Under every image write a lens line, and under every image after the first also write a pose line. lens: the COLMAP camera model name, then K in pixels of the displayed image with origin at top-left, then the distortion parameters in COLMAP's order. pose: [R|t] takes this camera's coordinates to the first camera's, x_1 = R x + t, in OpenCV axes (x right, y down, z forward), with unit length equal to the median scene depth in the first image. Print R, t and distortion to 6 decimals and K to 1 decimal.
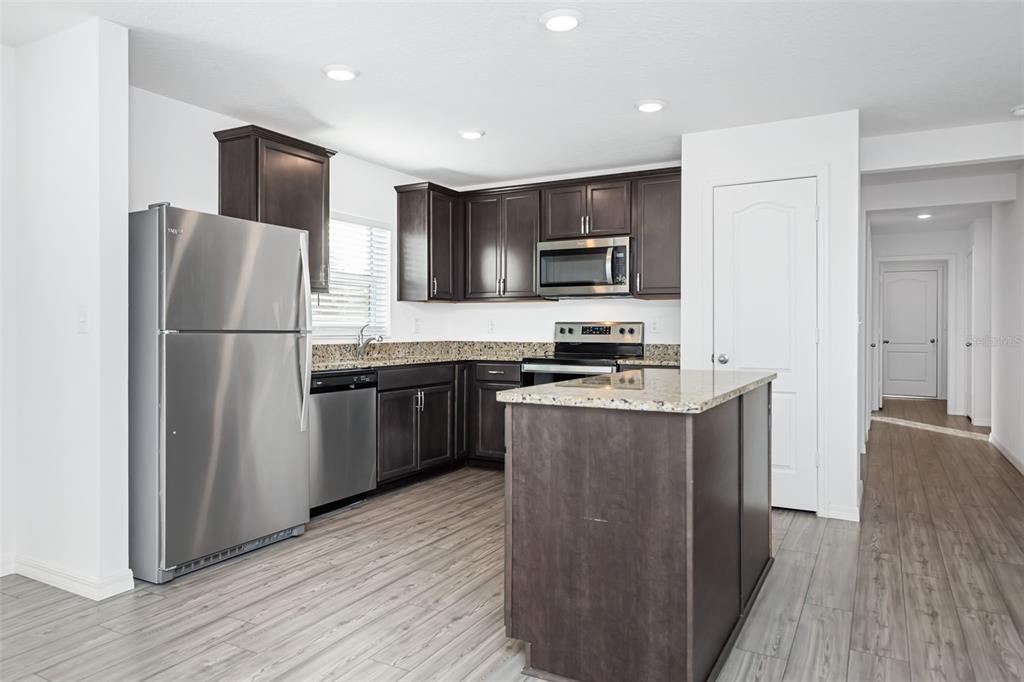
lens RADIAL K [[679.4, 0, 514.3], [0, 679.4, 341.3], [0, 0, 1]] dist [-0.004049, 0.000098]
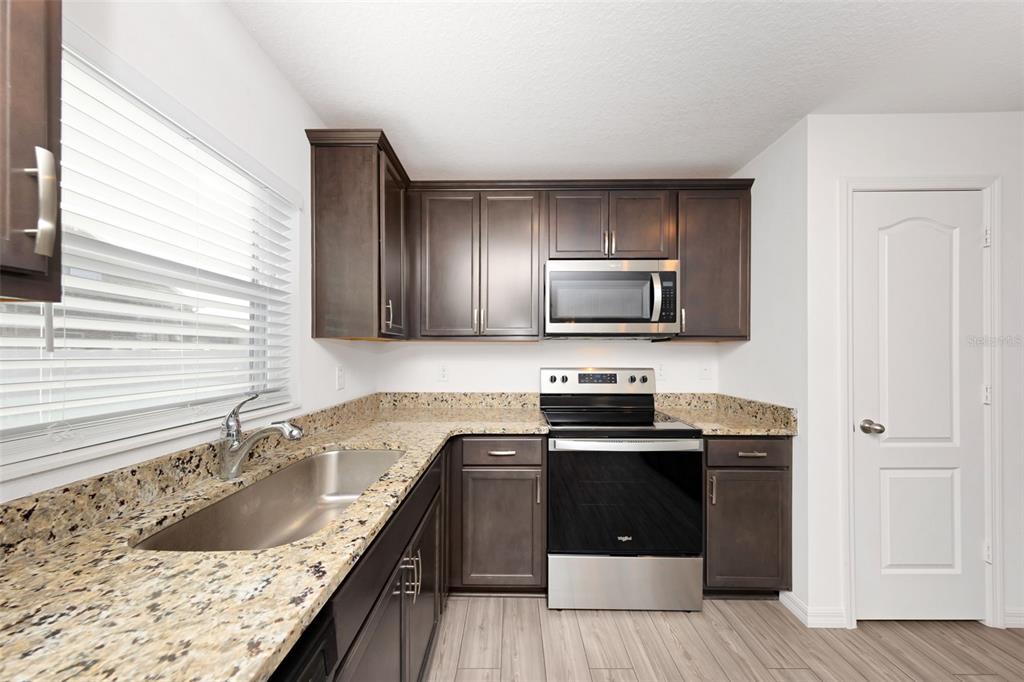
lens RADIAL K [[335.5, 0, 511.4], [0, 335.5, 352.9], [0, 0, 1]] dist [-0.000421, -0.000074]
pose [[0.876627, -0.003520, 0.481157, -0.172915], [0.010641, 0.999871, -0.012073, -0.044930], [-0.481052, 0.015703, 0.876551, 0.727967]]
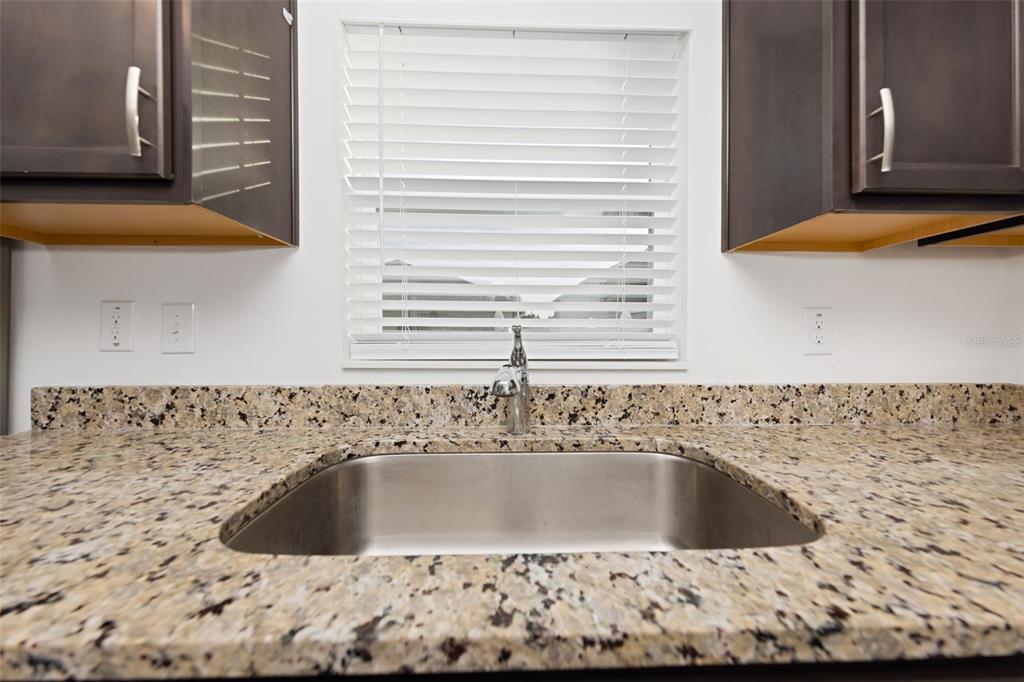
lens RADIAL K [[356.6, 0, 514.0], [0, 356.6, 336.1], [0, 0, 1]] dist [0.001285, 0.000082]
pose [[0.509596, 0.010666, -0.860348, -0.085852], [-0.015669, 0.999872, 0.003115, -0.020630], [0.860271, 0.011893, 0.509698, 0.895641]]
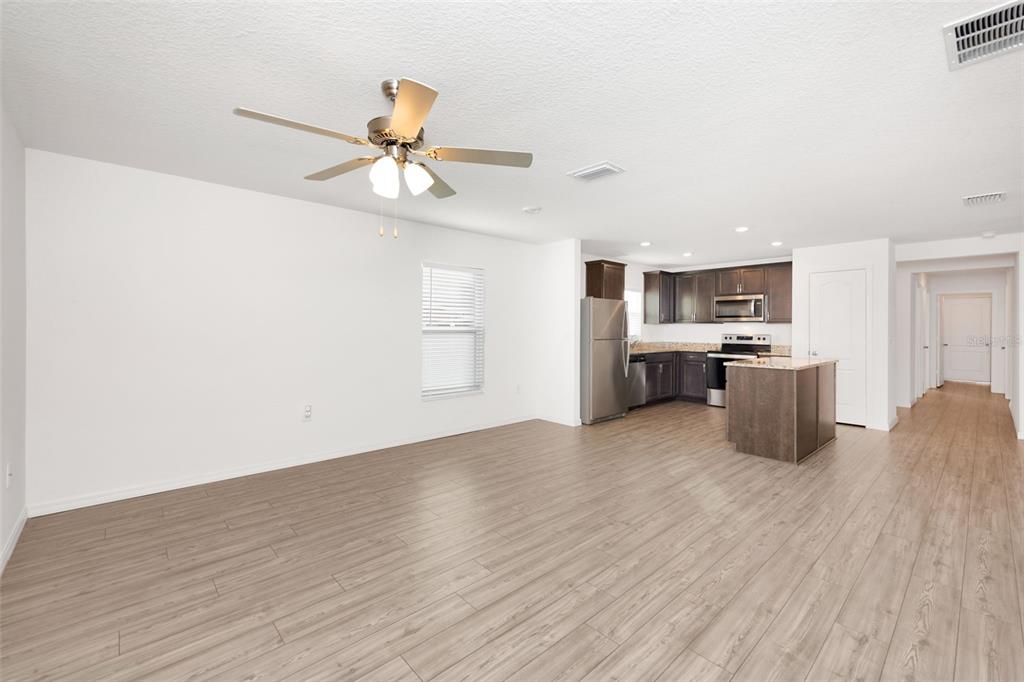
lens RADIAL K [[424.2, 0, 515.5], [0, 424.2, 331.8], [0, 0, 1]] dist [0.000765, -0.000089]
pose [[0.944172, 0.005797, -0.329403, -0.119181], [-0.010267, 0.999877, -0.011833, -0.013486], [0.329294, 0.014554, 0.944115, -0.479172]]
